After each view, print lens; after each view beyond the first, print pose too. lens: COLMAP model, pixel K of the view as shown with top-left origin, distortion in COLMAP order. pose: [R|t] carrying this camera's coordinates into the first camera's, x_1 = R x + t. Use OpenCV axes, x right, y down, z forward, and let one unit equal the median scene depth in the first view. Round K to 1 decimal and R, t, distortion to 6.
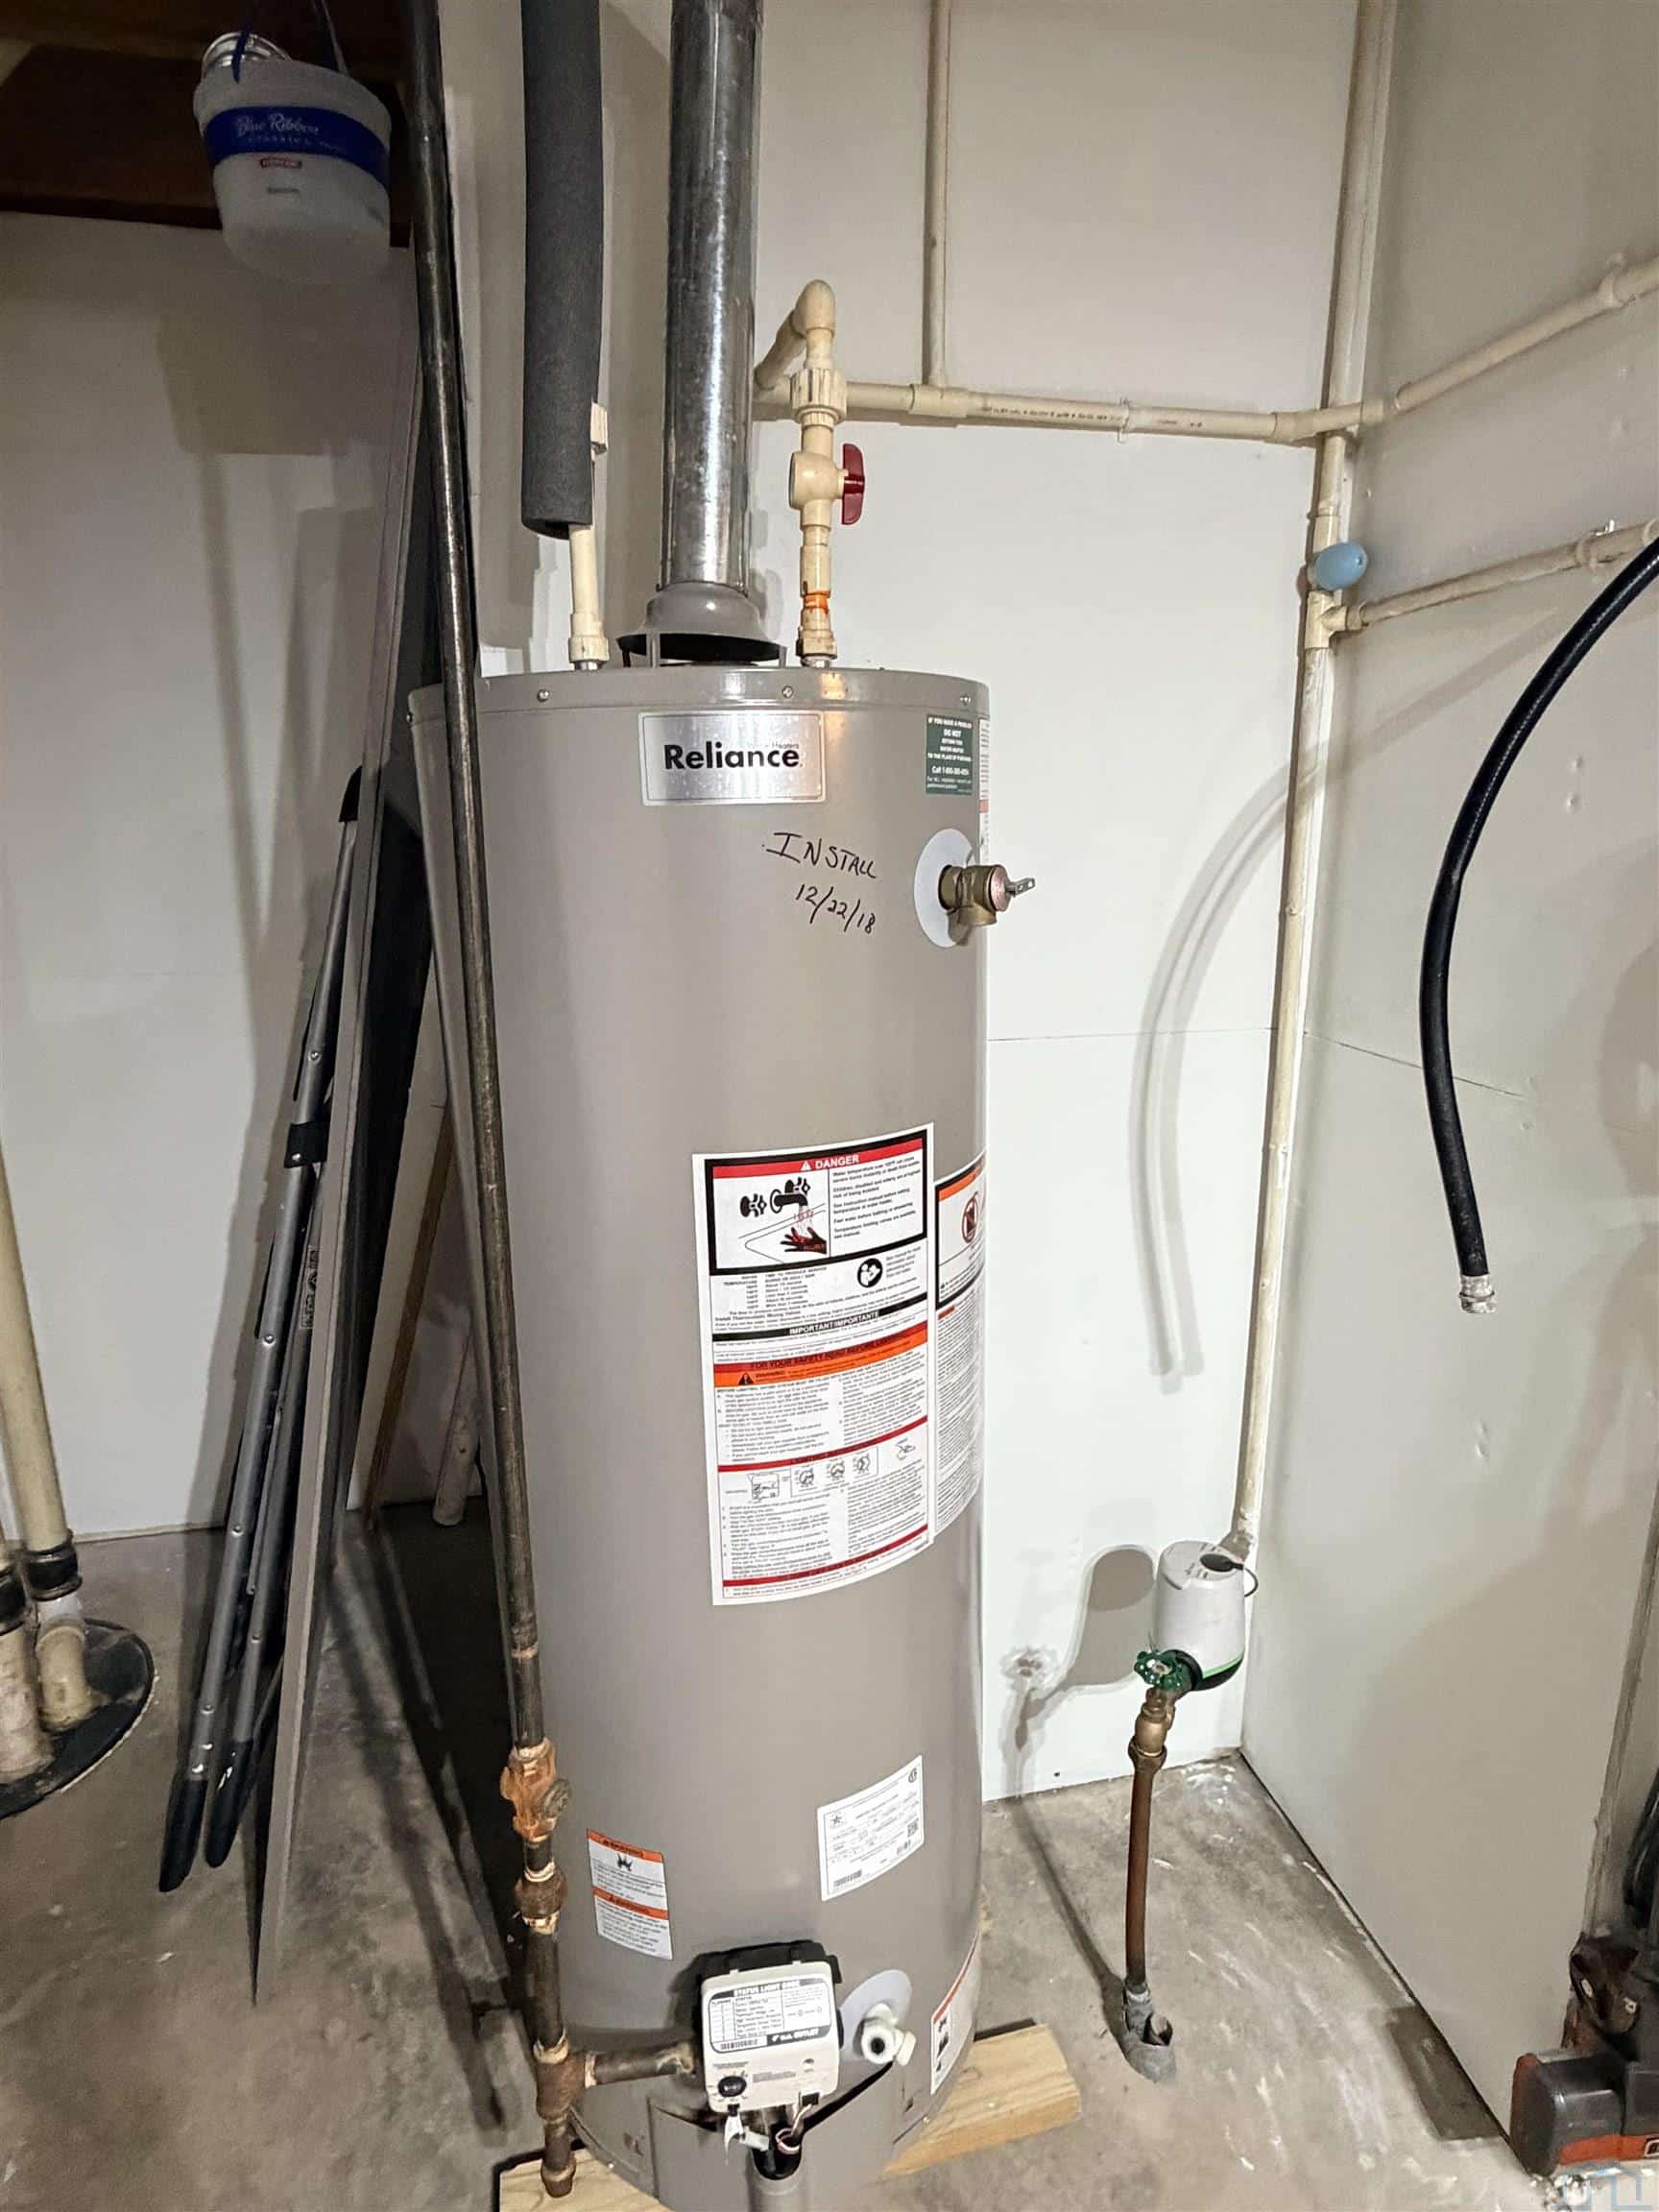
lens RADIAL K [[1203.0, 0, 828.7], [0, 1203.0, 1103.8], [0, 0, 1]] dist [0.001067, -0.000708]
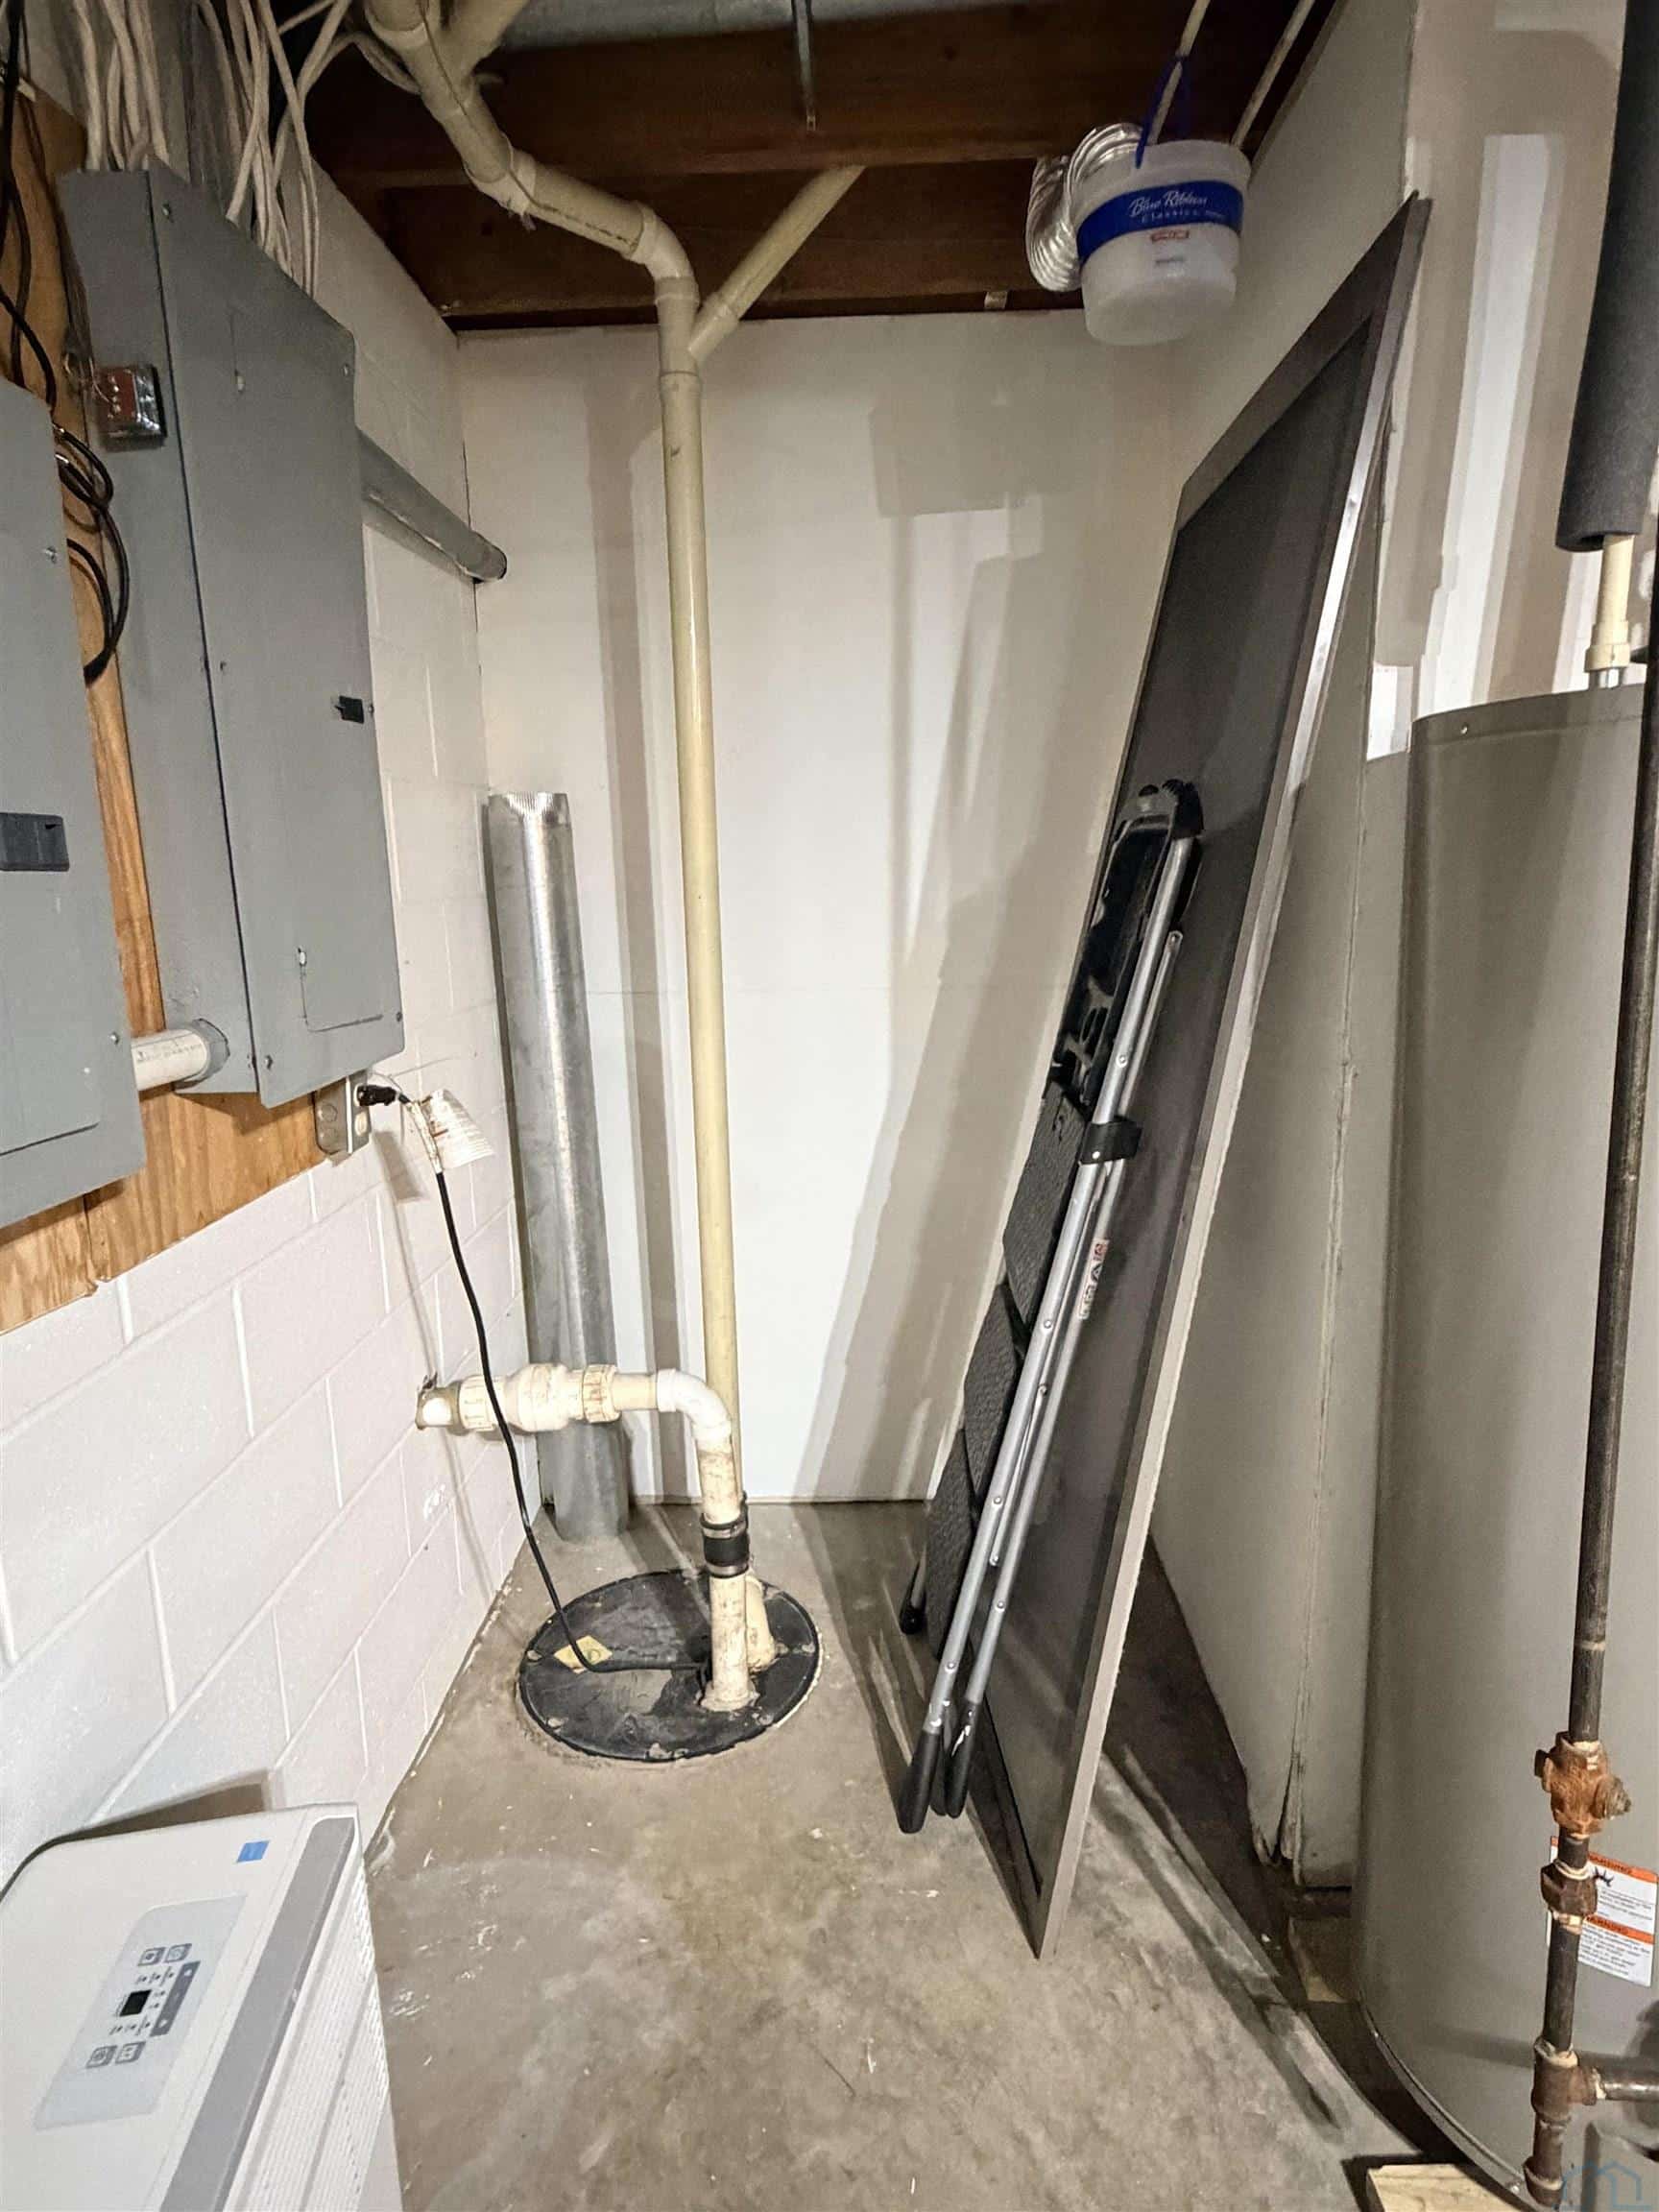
lens RADIAL K [[1203.0, 0, 834.5], [0, 1203.0, 1104.0], [0, 0, 1]] dist [0.001067, -0.000708]
pose [[0.972551, 0.029203, -0.230852, -0.424697], [-0.035302, 0.999127, -0.022330, 0.031612], [0.229998, 0.029867, 0.972733, -0.090516]]
